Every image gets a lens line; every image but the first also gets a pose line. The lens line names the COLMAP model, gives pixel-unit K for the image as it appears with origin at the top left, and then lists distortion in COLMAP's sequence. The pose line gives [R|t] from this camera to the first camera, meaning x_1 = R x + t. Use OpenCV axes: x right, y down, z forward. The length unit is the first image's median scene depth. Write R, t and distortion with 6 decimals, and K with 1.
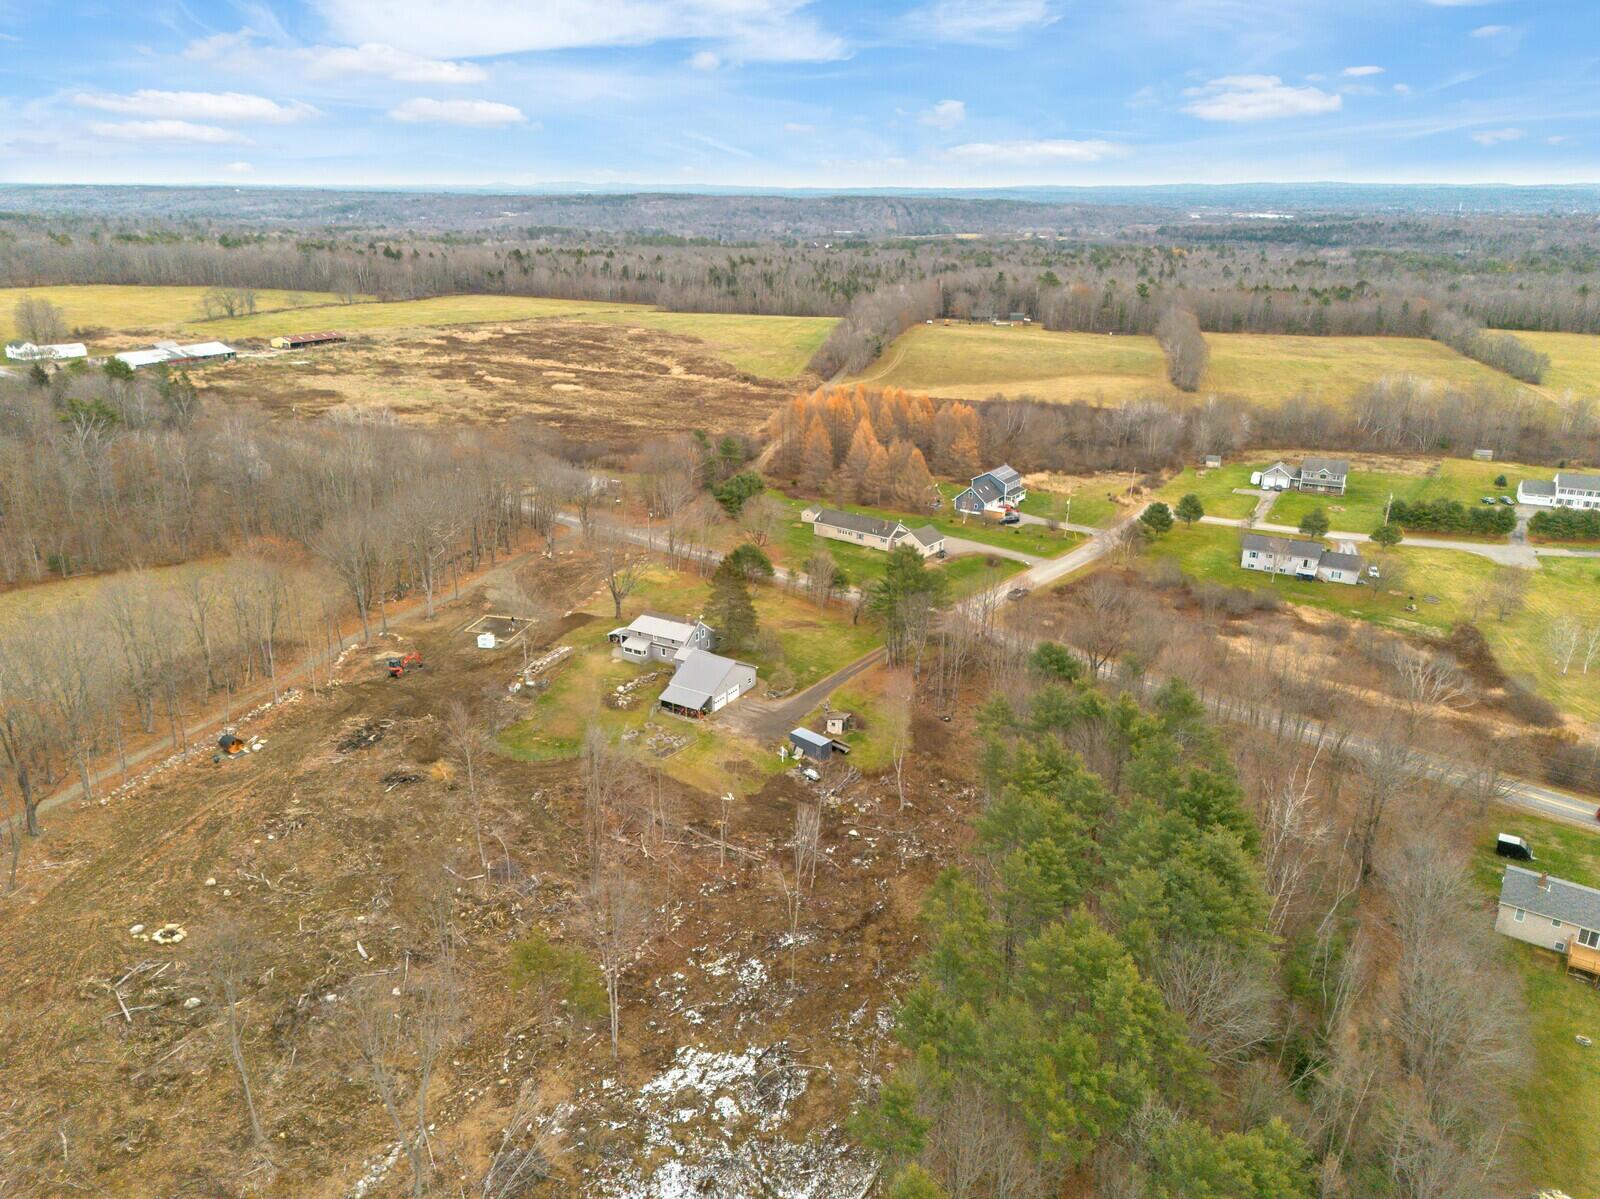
lens RADIAL K [[1116.2, 0, 803.3], [0, 1116.2, 610.8], [0, 0, 1]] dist [0.074577, -0.070906]
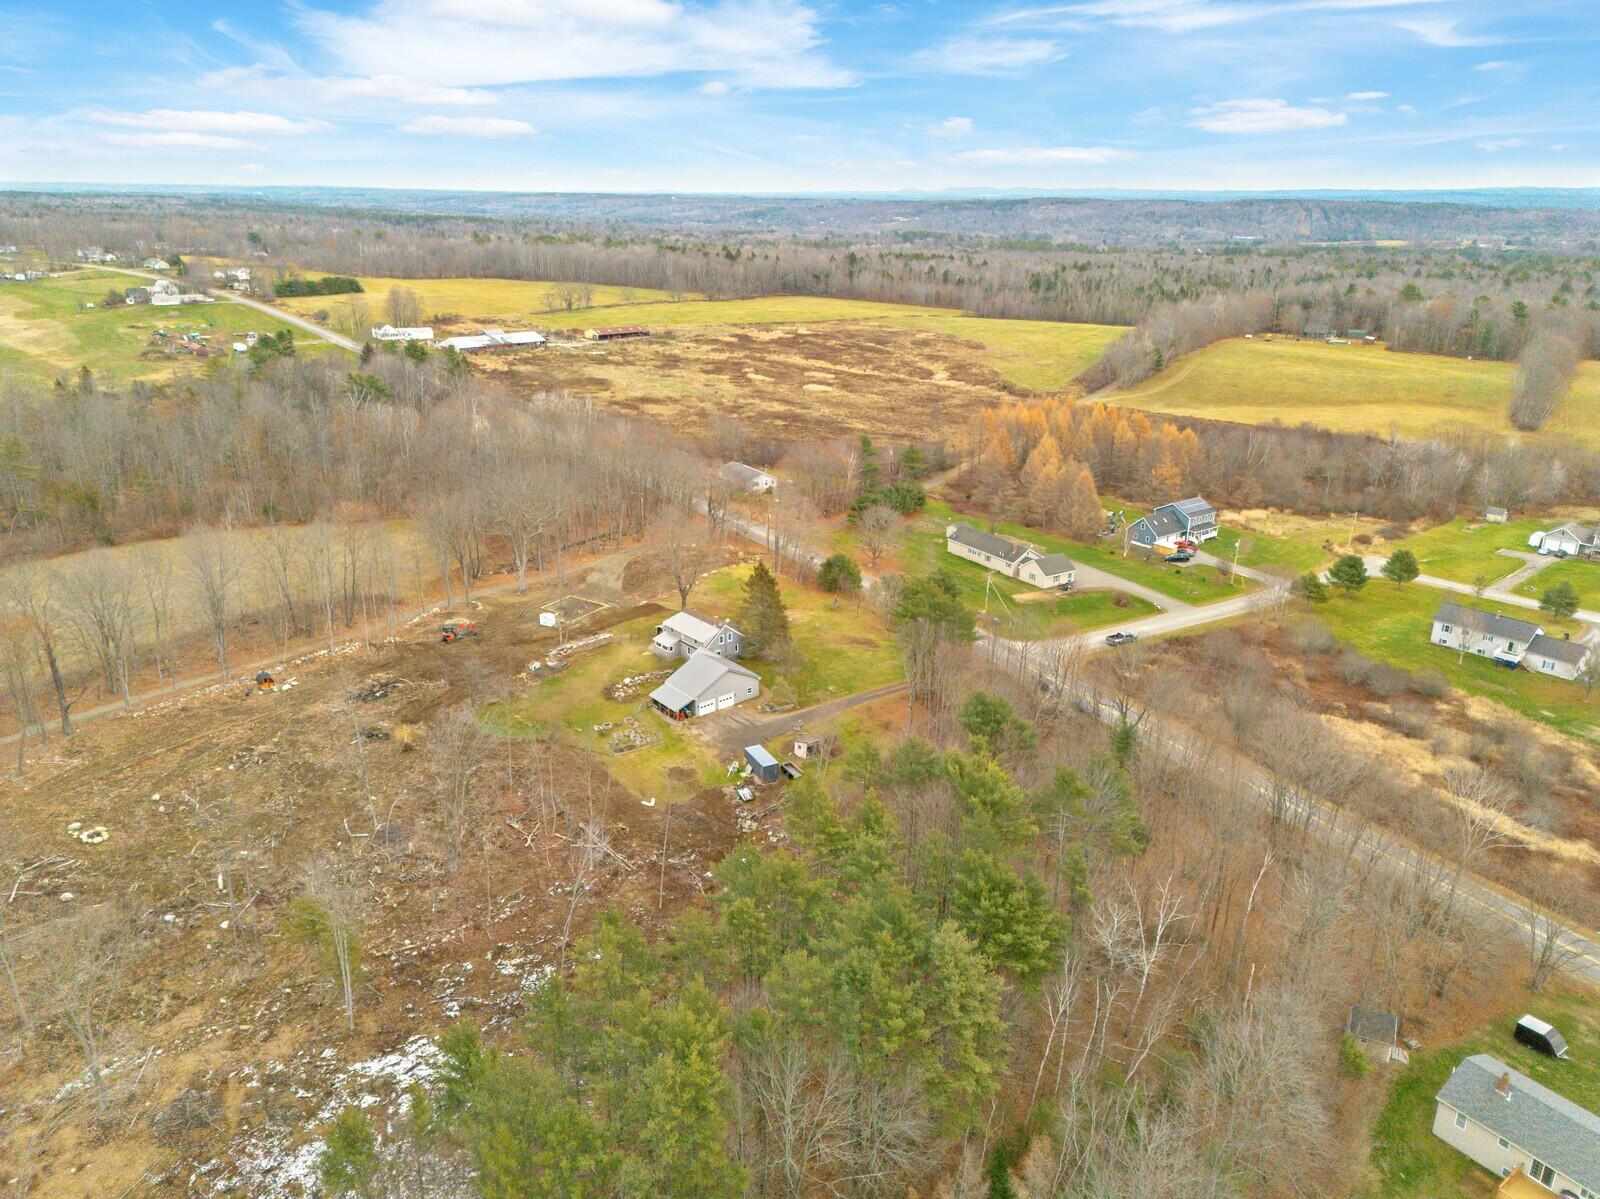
lens RADIAL K [[1115.9, 0, 802.2], [0, 1115.9, 597.6], [0, 0, 1]] dist [0.081809, -0.079224]
pose [[0.943762, 0.112917, -0.310747, 0.207663], [-0.117374, 0.993078, 0.004383, -0.020205], [0.309091, 0.032338, 0.950483, 0.054376]]
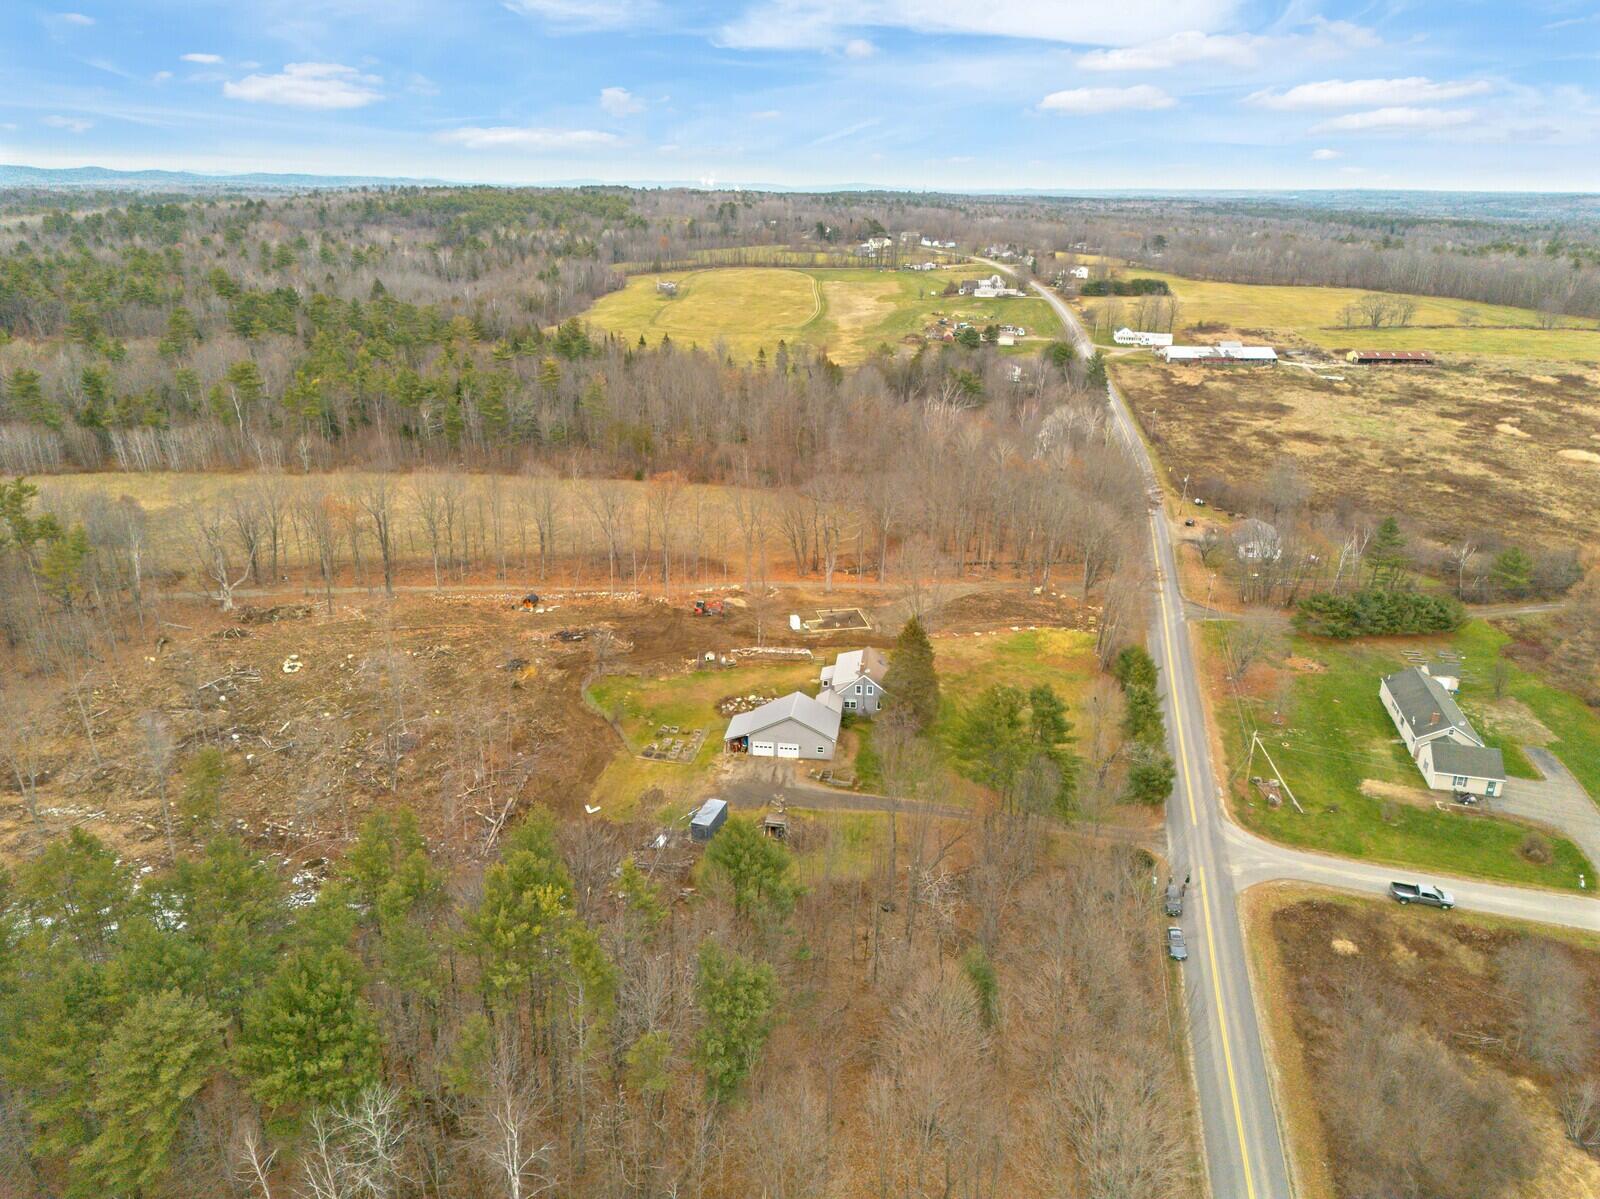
lens RADIAL K [[1115.9, 0, 802.2], [0, 1115.9, 597.6], [0, 0, 1]] dist [0.081809, -0.079224]
pose [[0.403062, 0.312065, -0.860323, 0.468817], [-0.327384, 0.927025, 0.182879, -0.143849], [0.854611, 0.207945, 0.475814, 0.388663]]
